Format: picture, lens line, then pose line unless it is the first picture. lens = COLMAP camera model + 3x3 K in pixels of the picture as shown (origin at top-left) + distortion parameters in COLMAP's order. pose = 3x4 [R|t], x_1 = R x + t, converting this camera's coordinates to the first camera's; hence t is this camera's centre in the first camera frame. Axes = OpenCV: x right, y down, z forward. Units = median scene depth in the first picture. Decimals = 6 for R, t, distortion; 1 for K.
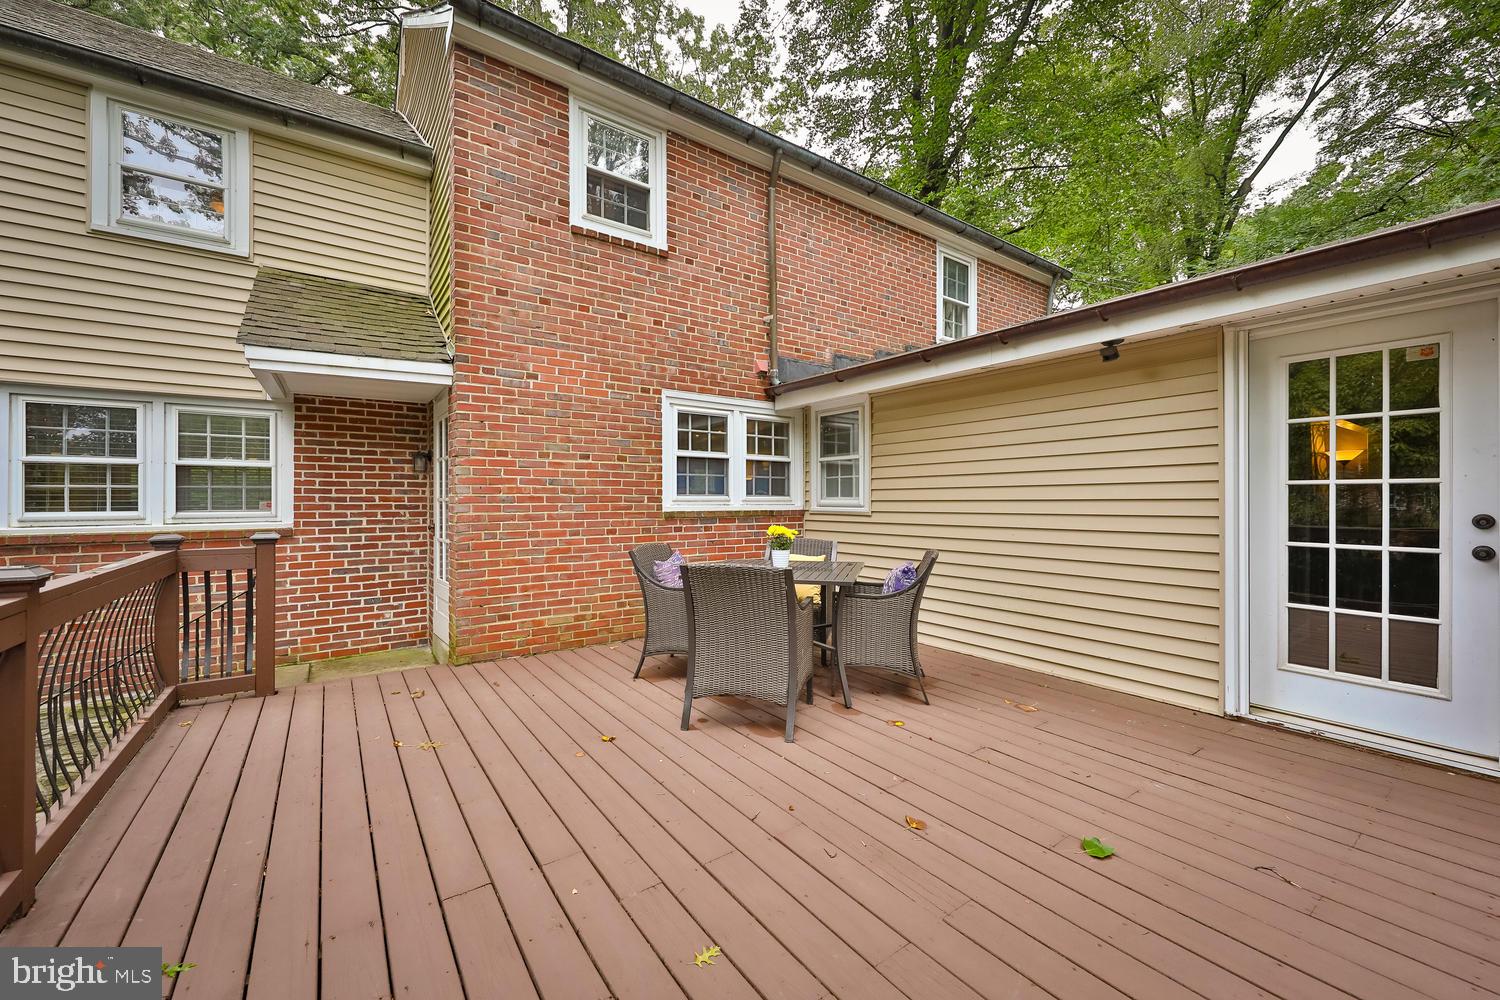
lens RADIAL K [[589.1, 0, 743.1], [0, 589.1, 499.1], [0, 0, 1]] dist [0.008255, -0.000482]
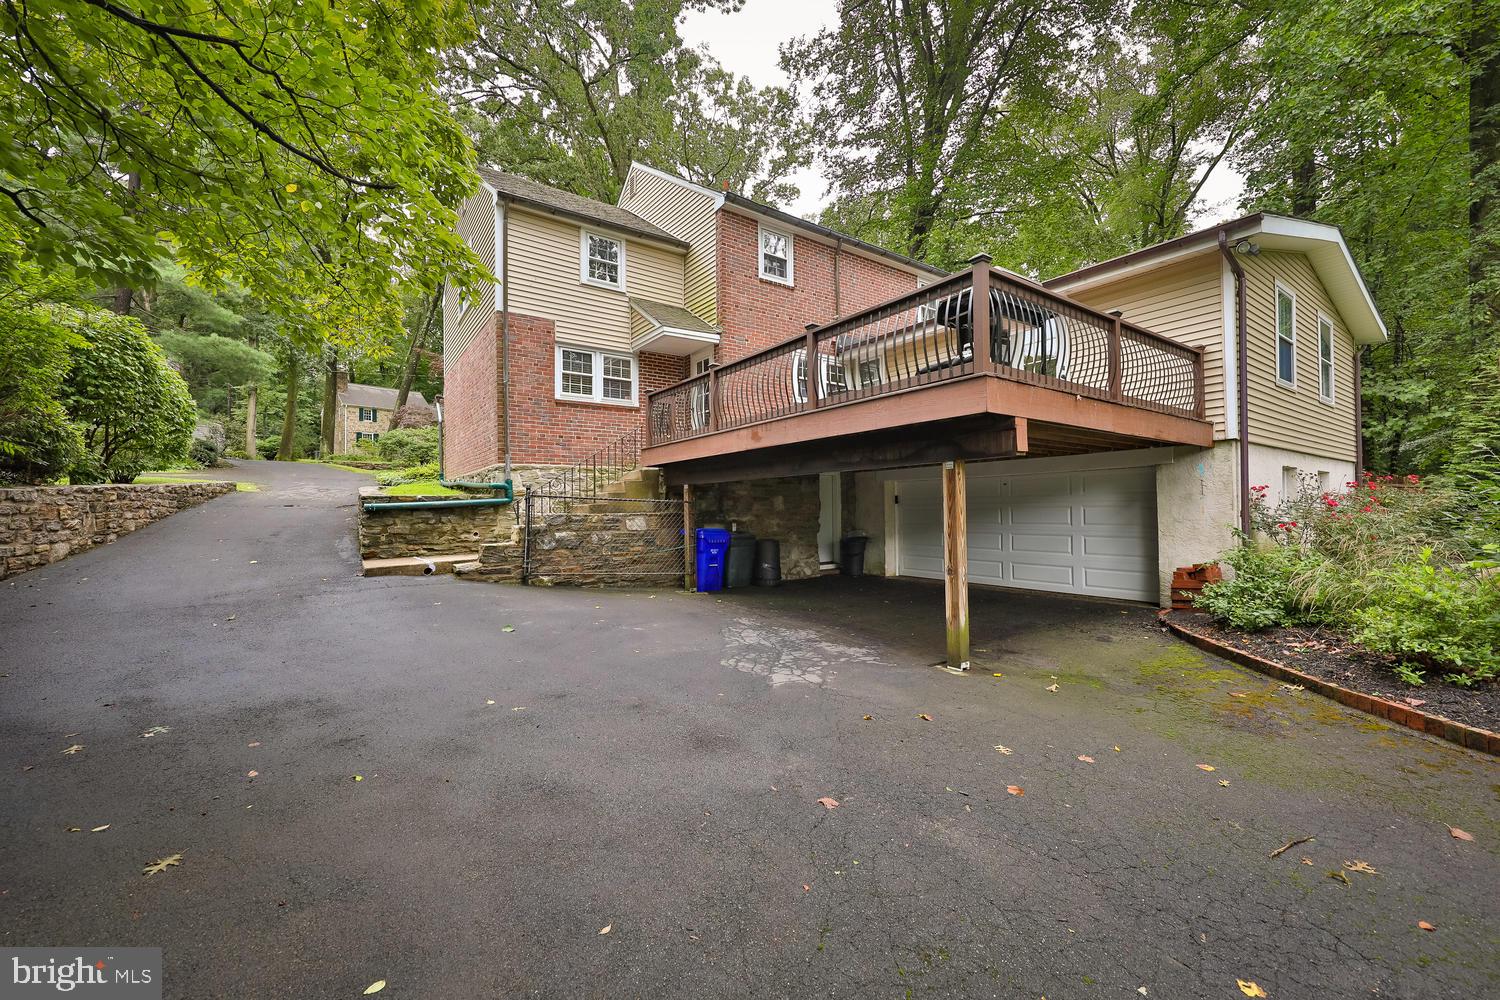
lens RADIAL K [[589.7, 0, 750.0], [0, 589.7, 500.0], [0, 0, 1]] dist [0.015895, 0.000171]
pose [[0.999934, -0.009382, 0.006664, -0.313051], [0.009473, 0.999861, -0.013729, 0.412665], [-0.006534, 0.013791, 0.999884, -1.216447]]
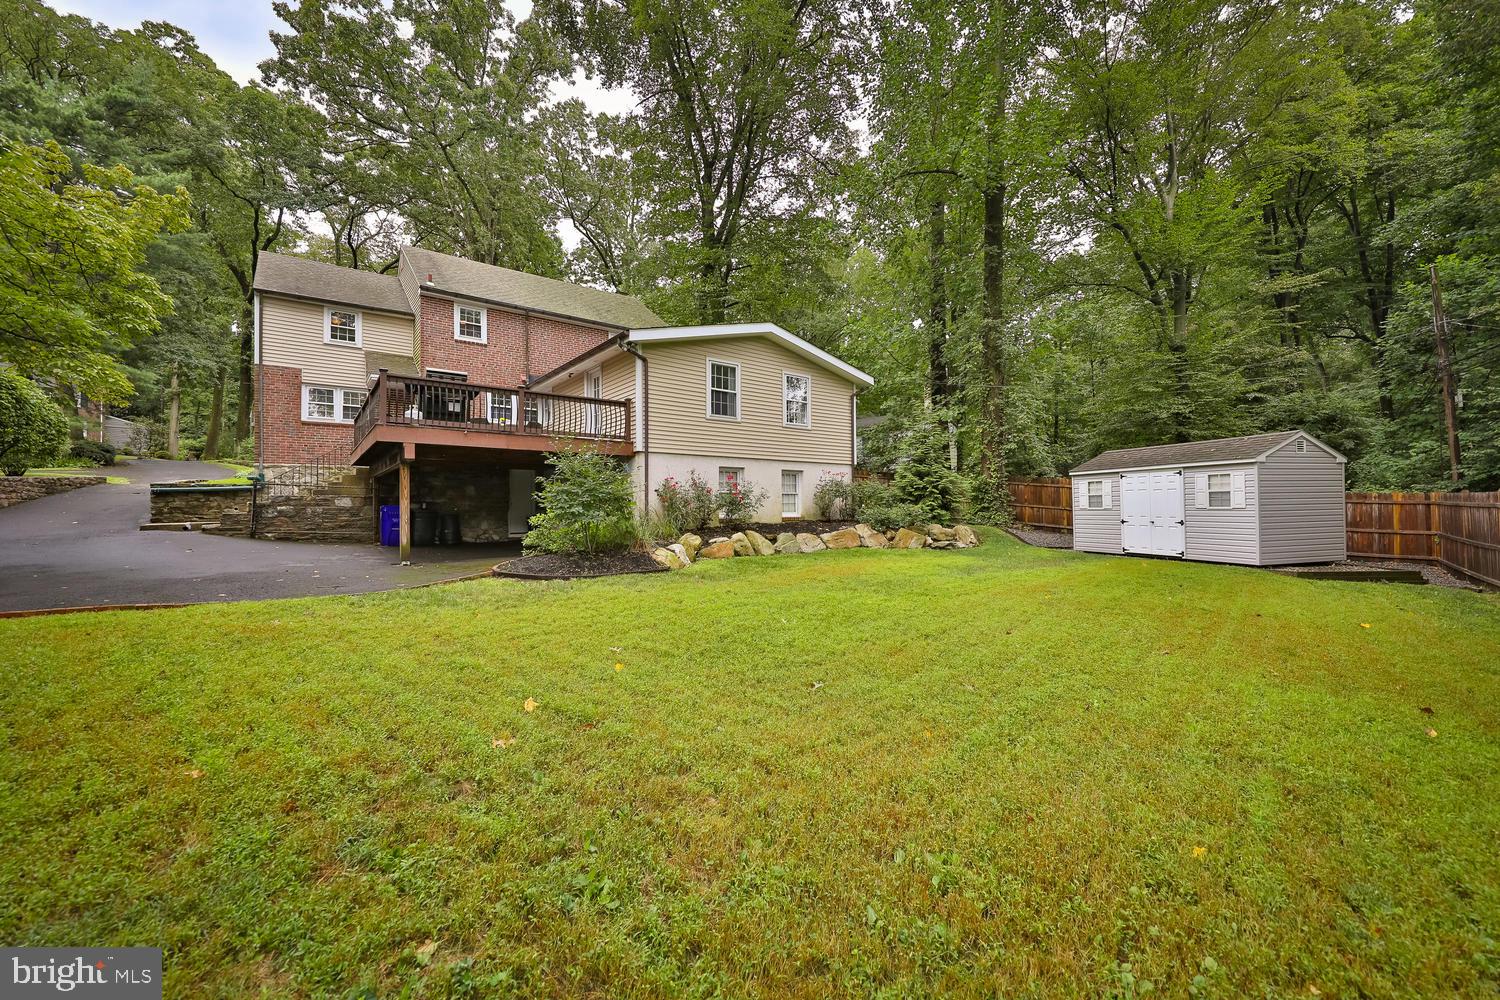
lens RADIAL K [[589.1, 0, 743.1], [0, 589.1, 499.1], [0, 0, 1]] dist [0.008255, -0.000482]
pose [[0.998967, -0.008858, 0.044564, 1.126681], [0.009547, 0.999838, -0.015287, 0.503570], [-0.044422, 0.015696, 0.998890, -2.307560]]
